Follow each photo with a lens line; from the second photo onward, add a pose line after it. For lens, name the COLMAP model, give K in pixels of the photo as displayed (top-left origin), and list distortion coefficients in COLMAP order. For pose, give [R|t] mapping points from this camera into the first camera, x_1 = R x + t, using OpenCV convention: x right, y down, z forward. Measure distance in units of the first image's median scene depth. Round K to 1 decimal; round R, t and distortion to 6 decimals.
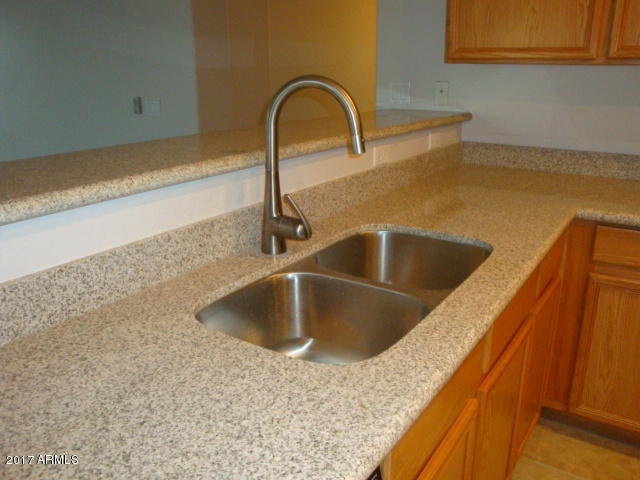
lens RADIAL K [[535.8, 0, 320.0], [0, 535.8, 240.0], [0, 0, 1]] dist [-0.144434, 0.113005]
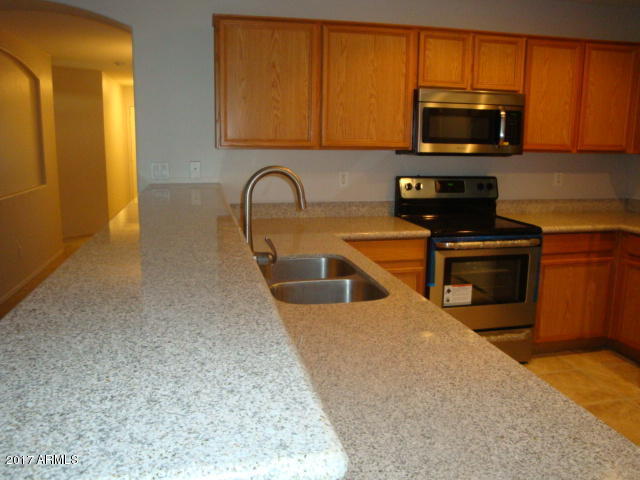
lens RADIAL K [[535.8, 0, 320.0], [0, 535.8, 240.0], [0, 0, 1]] dist [-0.144434, 0.113005]
pose [[0.682447, -0.121589, 0.720751, -0.899207], [0.210112, 0.977082, -0.034115, 0.007857], [-0.700085, 0.174720, 0.692354, -0.190321]]
